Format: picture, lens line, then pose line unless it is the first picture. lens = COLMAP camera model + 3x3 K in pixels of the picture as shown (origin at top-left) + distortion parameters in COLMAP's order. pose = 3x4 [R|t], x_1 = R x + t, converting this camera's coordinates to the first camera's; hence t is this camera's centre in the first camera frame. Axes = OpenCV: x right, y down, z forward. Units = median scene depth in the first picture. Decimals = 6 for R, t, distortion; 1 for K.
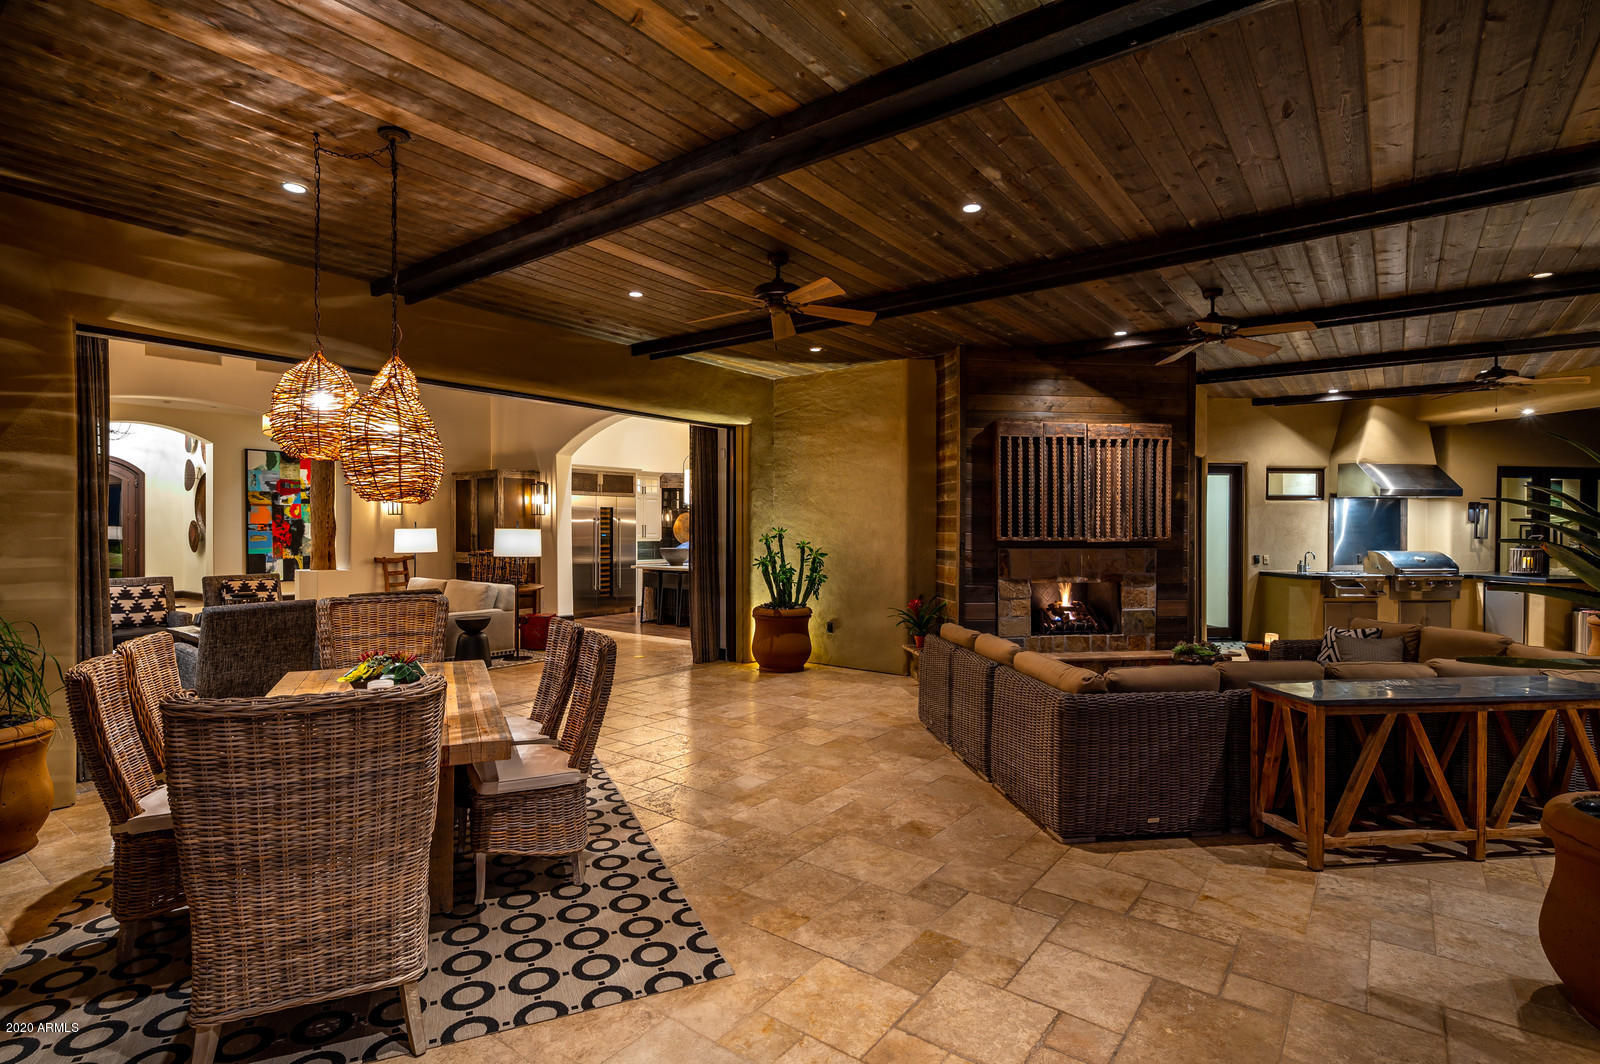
lens RADIAL K [[783.4, 0, 797.3], [0, 783.4, 529.3], [0, 0, 1]] dist [0.002353, 0.000481]
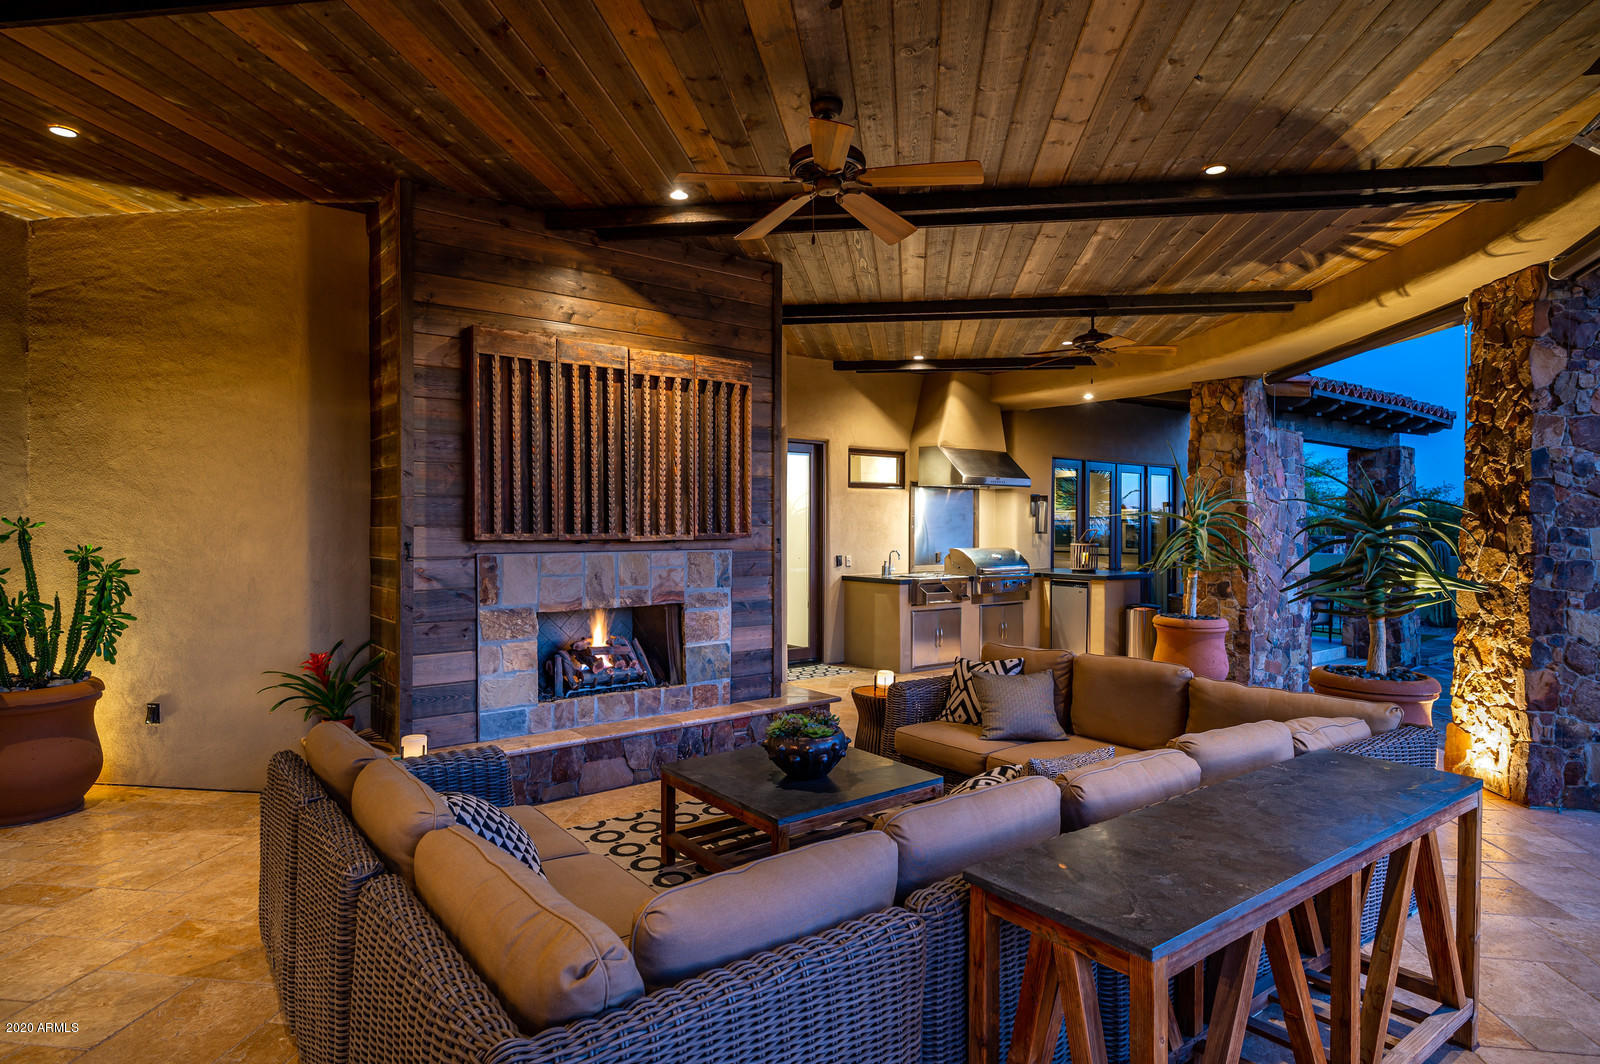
lens RADIAL K [[868.2, 0, 797.6], [0, 868.2, 535.7], [0, 0, 1]] dist [-0.000071, -0.000334]
pose [[0.866572, -0.007344, 0.498999, 0.122343], [0.003199, 0.999953, 0.009161, 0.005165], [-0.499042, -0.006342, 0.866554, 0.293196]]
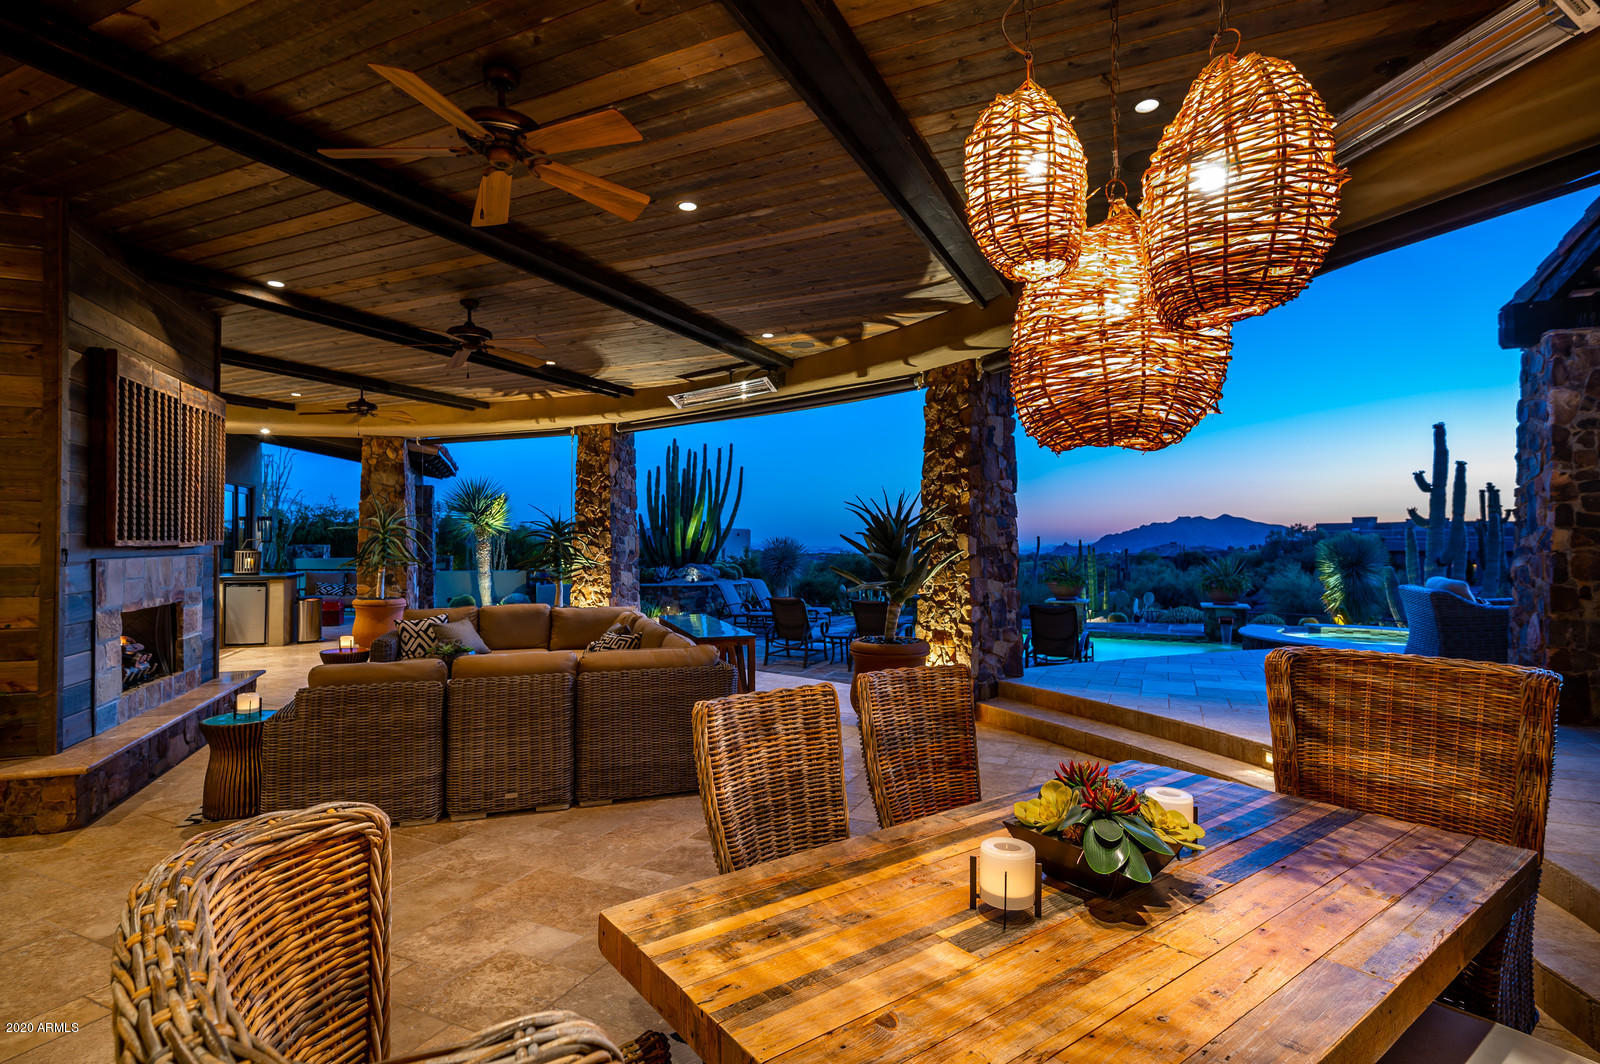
lens RADIAL K [[783.4, 0, 799.9], [0, 783.4, 530.9], [0, 0, 1]] dist [0.002353, 0.000481]
pose [[-0.213939, 0.007801, 0.976816, -0.373046], [0.004163, 0.999966, -0.007074, 0.007623], [-0.976838, 0.002553, -0.213965, 0.508015]]
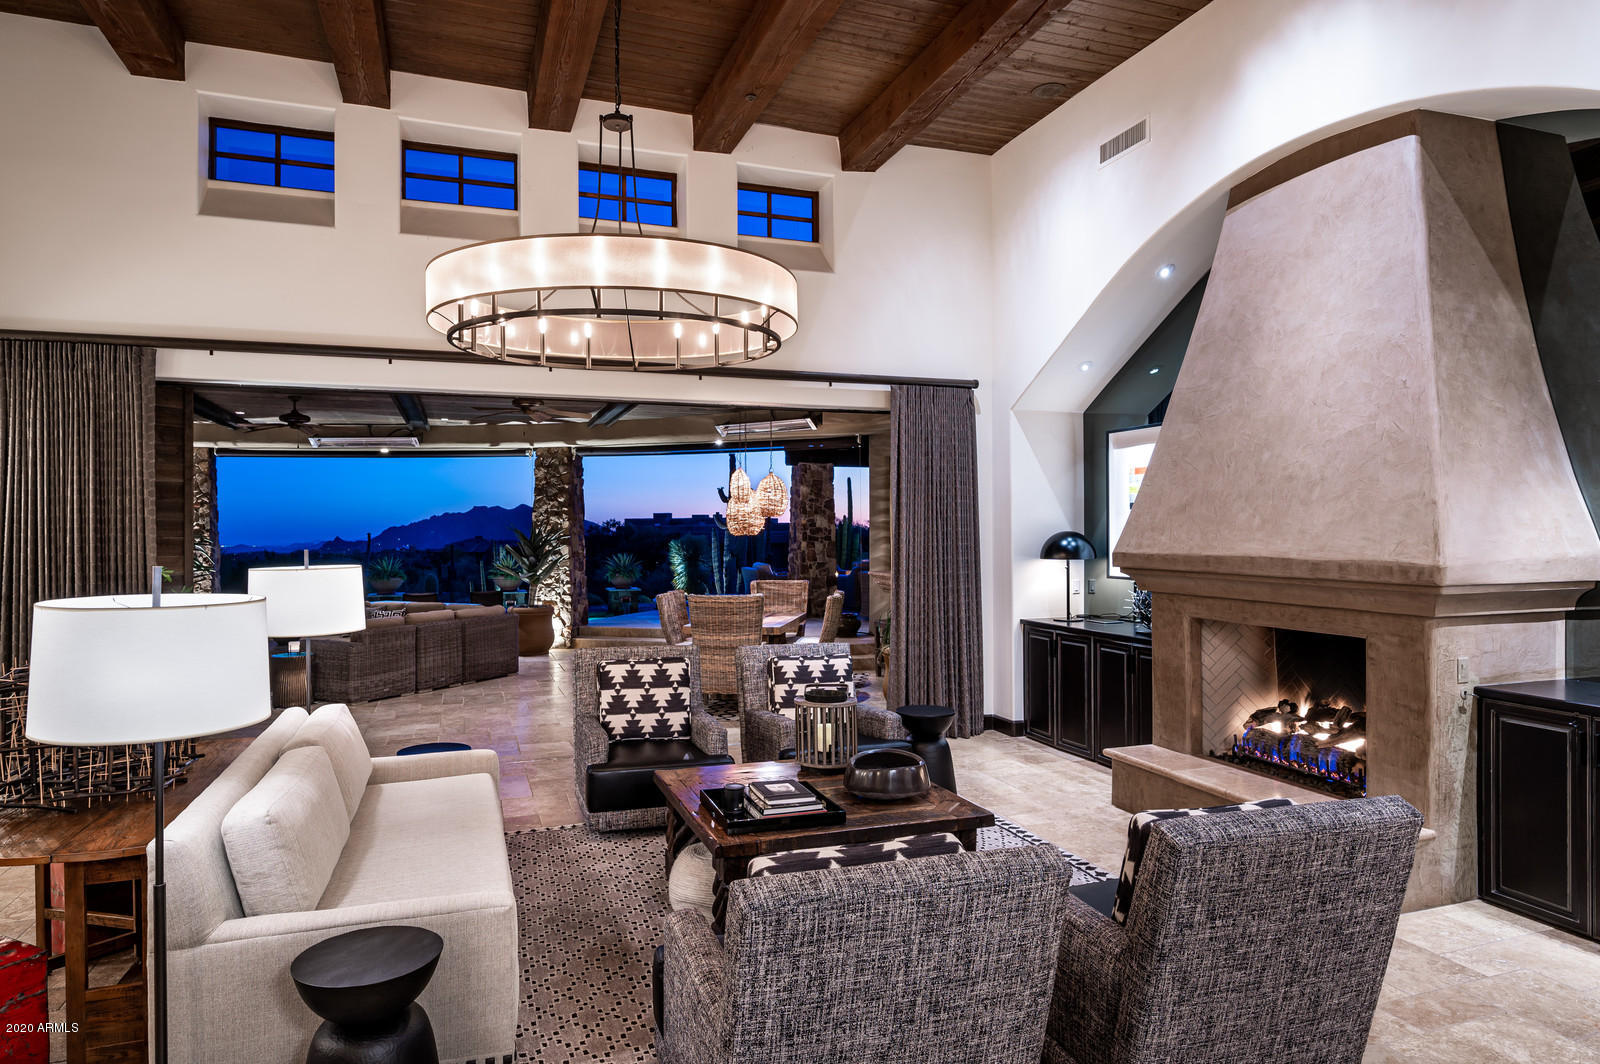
lens RADIAL K [[953.7, 0, 796.2], [0, 953.7, 527.2], [0, 0, 1]] dist [0.002971, 0.000230]
pose [[-0.837441, 0.001973, 0.546525, -0.877693], [0.003341, 0.999993, 0.001509, -0.024500], [-0.546518, 0.003090, -0.837442, 1.317354]]
